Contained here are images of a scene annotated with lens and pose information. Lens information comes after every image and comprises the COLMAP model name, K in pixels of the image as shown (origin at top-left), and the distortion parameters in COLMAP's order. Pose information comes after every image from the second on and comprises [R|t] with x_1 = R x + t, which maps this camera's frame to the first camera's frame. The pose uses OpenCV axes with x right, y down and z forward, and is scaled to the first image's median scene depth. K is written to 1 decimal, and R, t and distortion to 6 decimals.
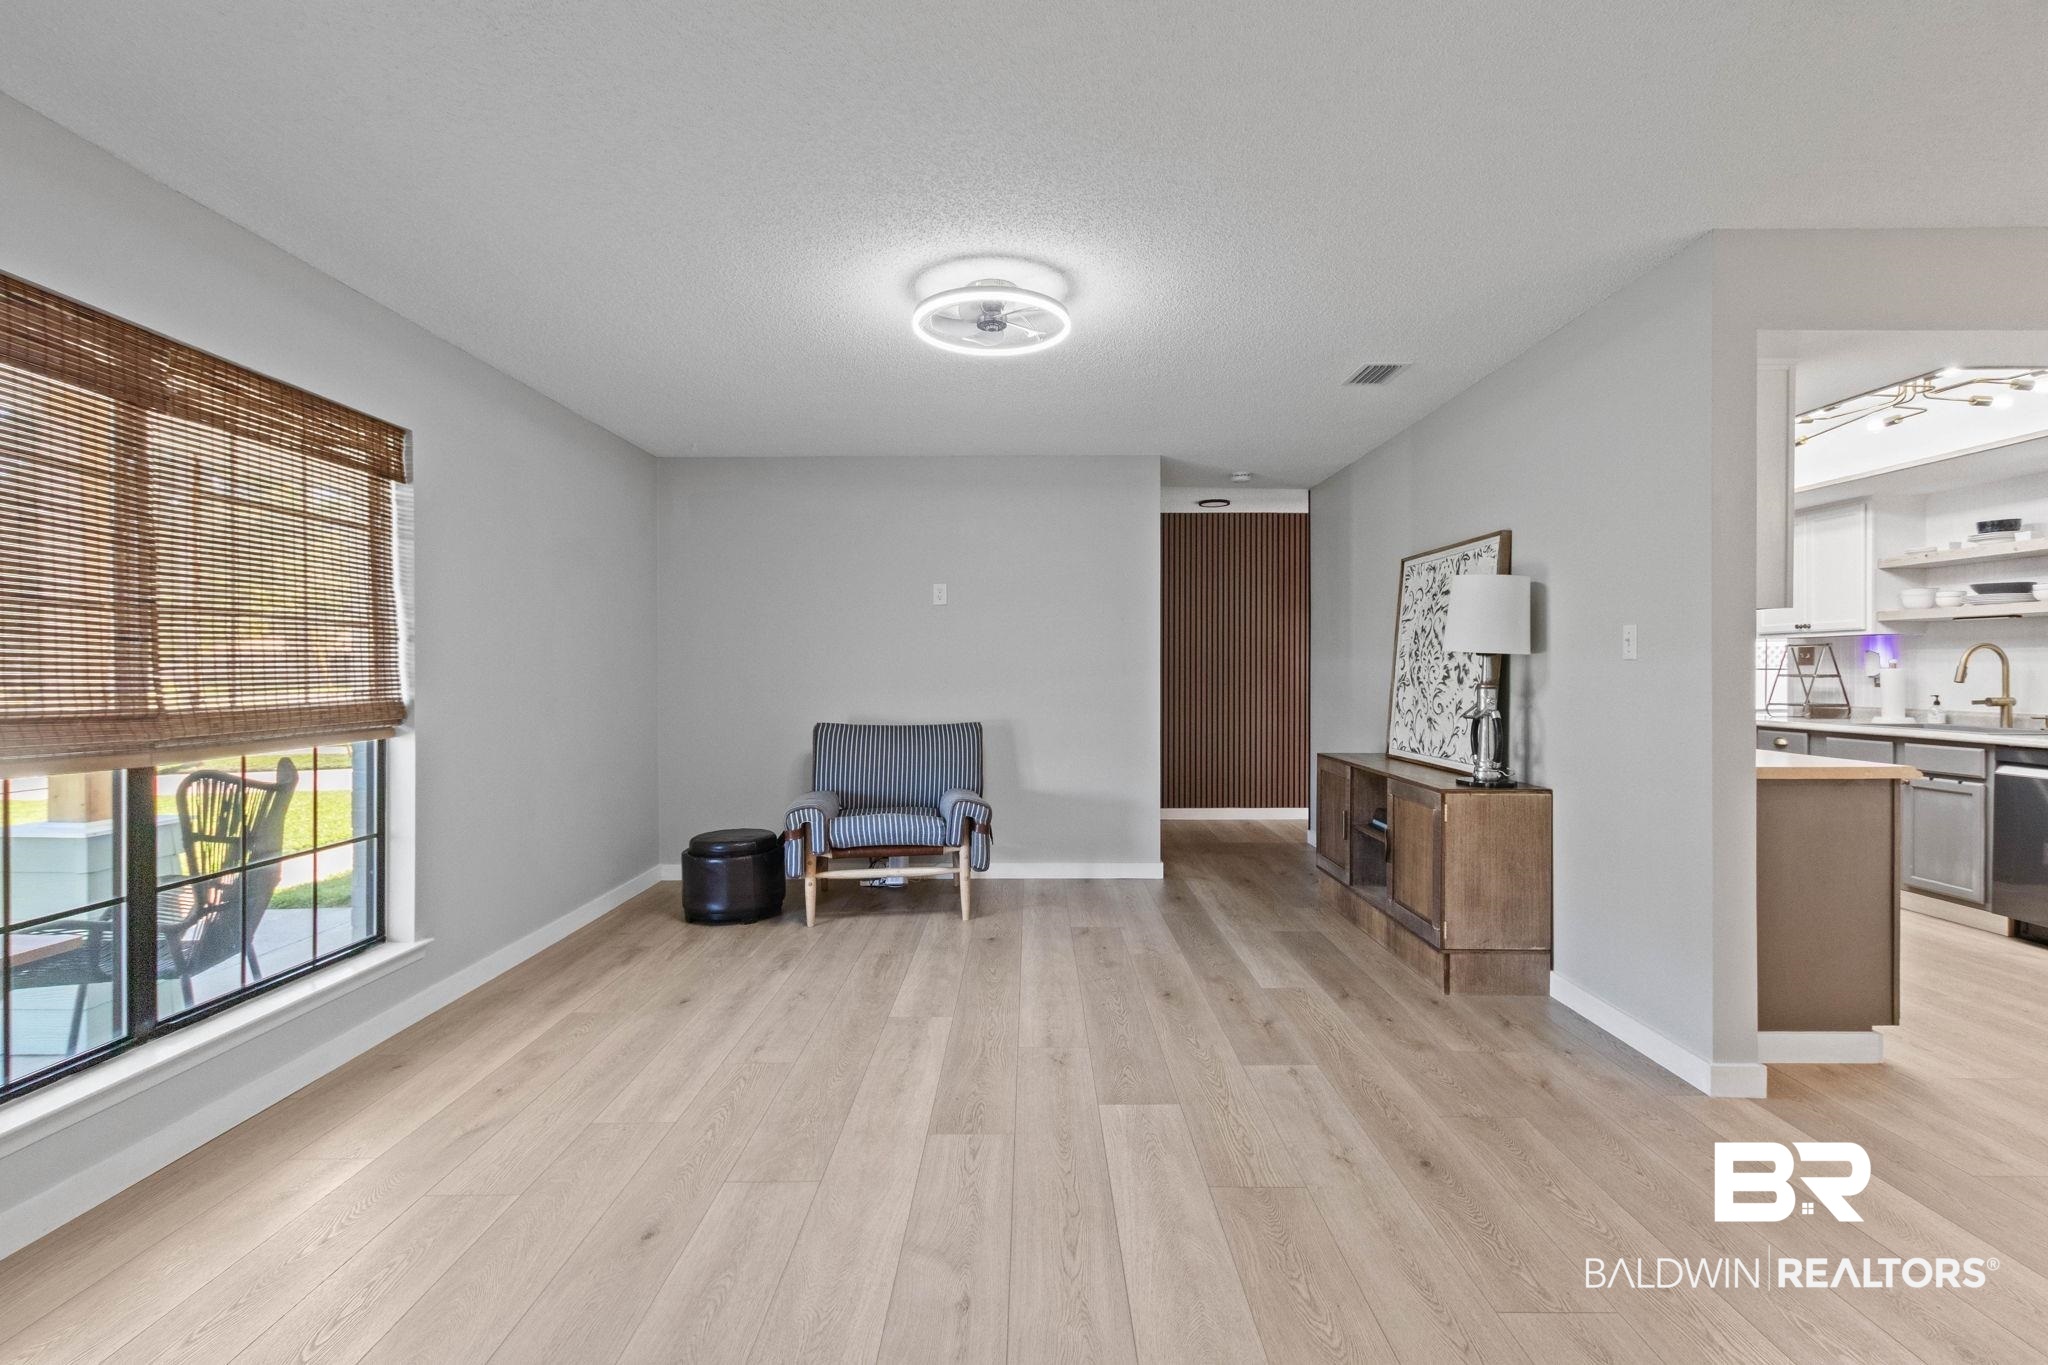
lens RADIAL K [[950.2, 0, 1028.3], [0, 950.2, 670.9], [0, 0, 1]] dist [0.004871, -0.000428]
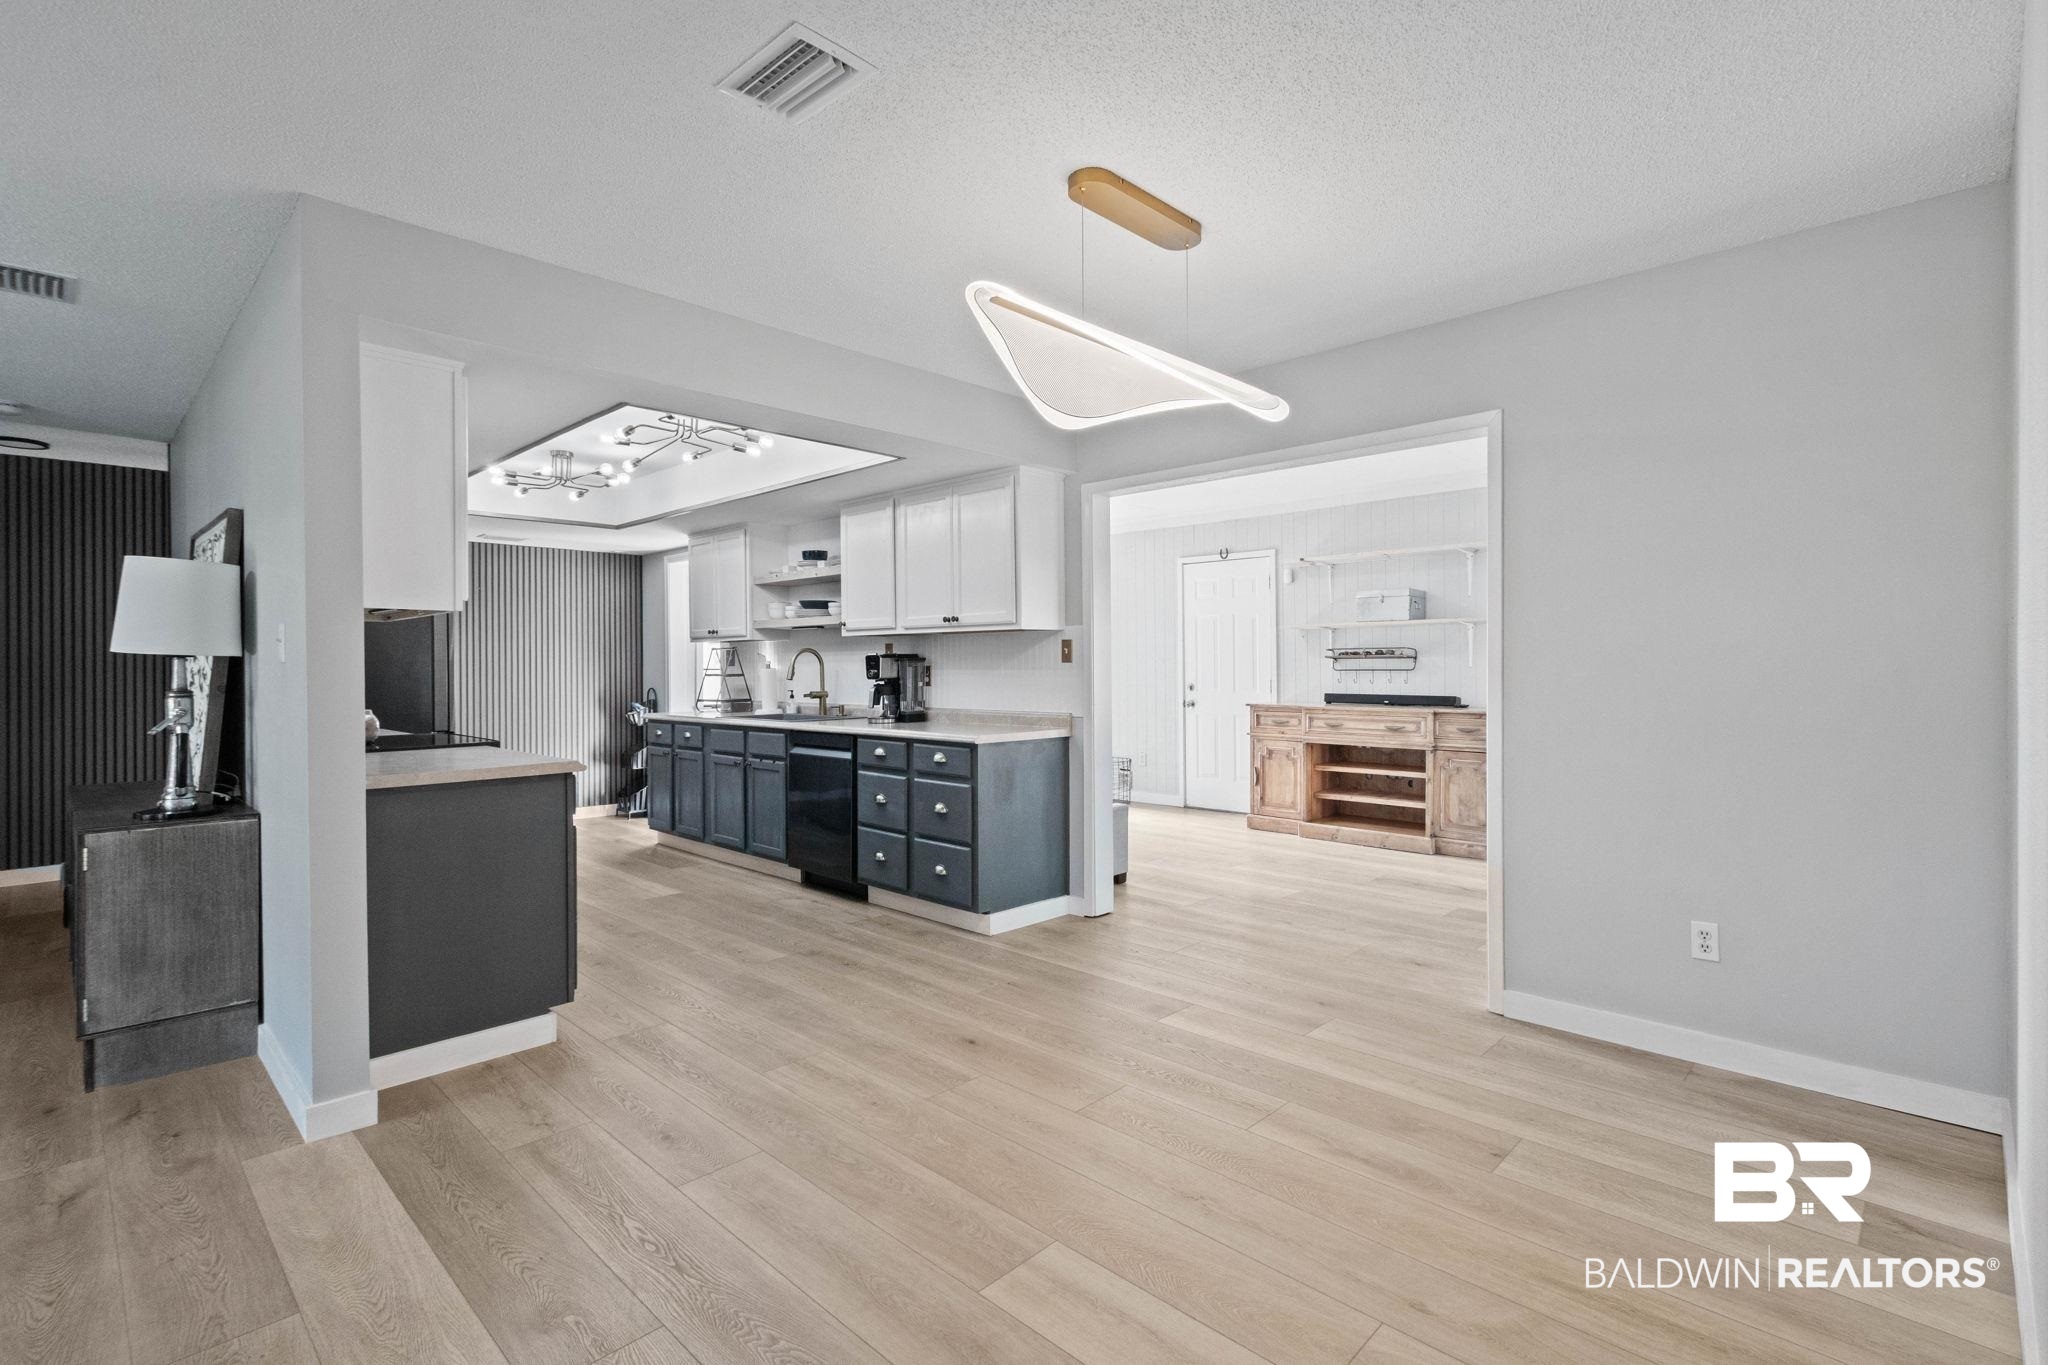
lens RADIAL K [[950.2, 0, 1028.3], [0, 950.2, 670.9], [0, 0, 1]] dist [0.004871, -0.000428]
pose [[0.692442, -0.007850, 0.721431, 0.424014], [0.007669, 0.999964, 0.003519, -0.001995], [-0.721433, 0.003096, 0.692477, -0.101461]]
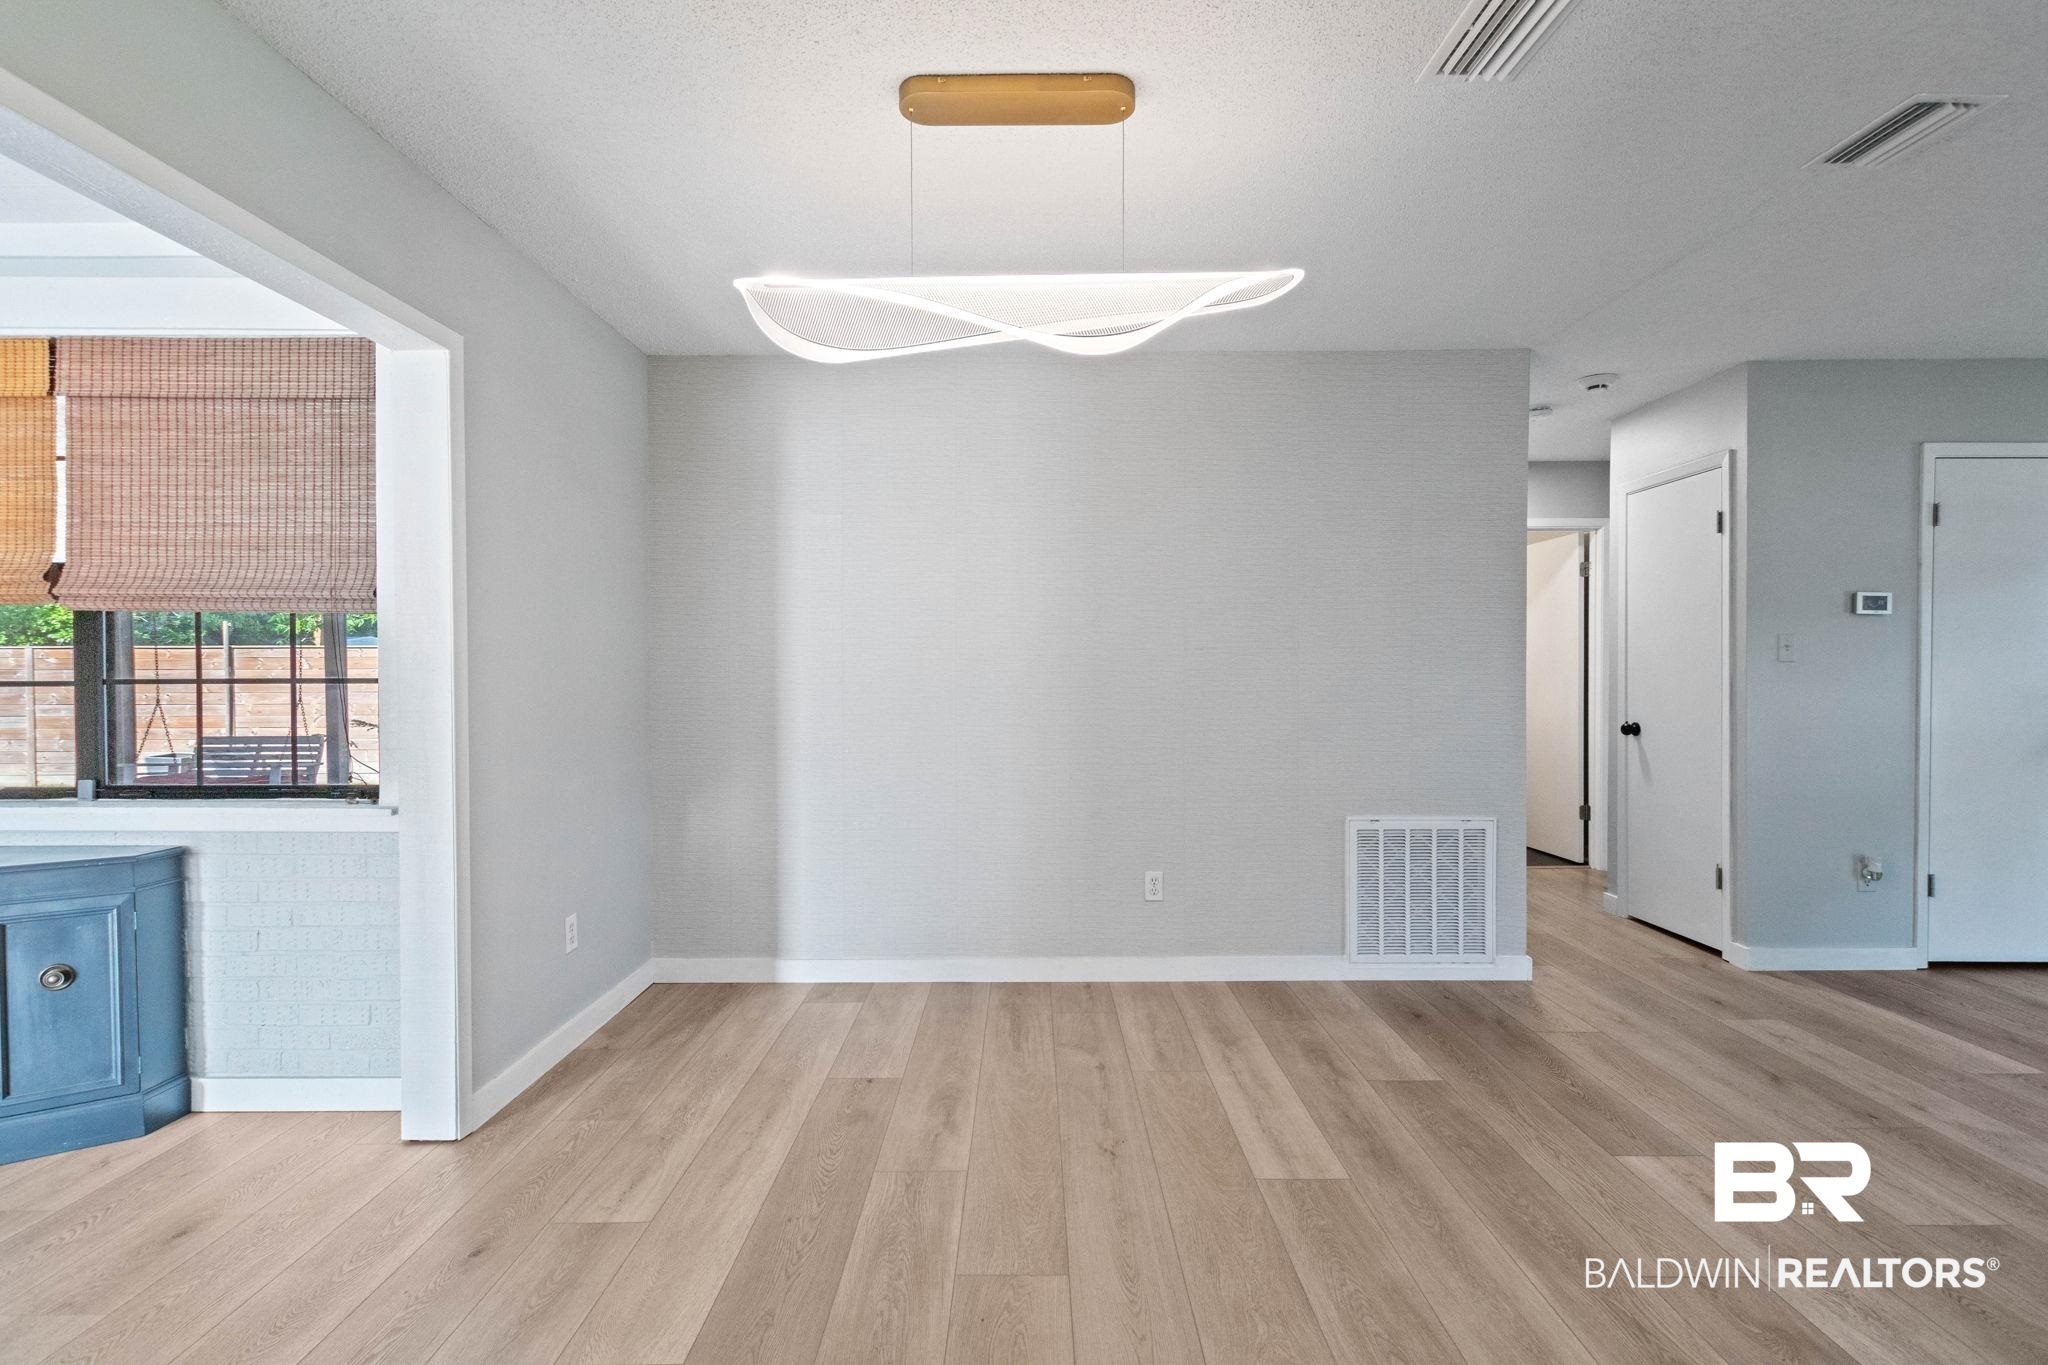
lens RADIAL K [[950.5, 0, 1024.0], [0, 950.5, 682.5], [0, 0, 1]] dist [0.000903, 0.000302]
pose [[-0.999989, 0.003302, -0.003423, 1.017594], [0.003238, 0.999822, 0.018571, -0.006527], [0.003484, 0.018560, -0.999822, 0.945858]]
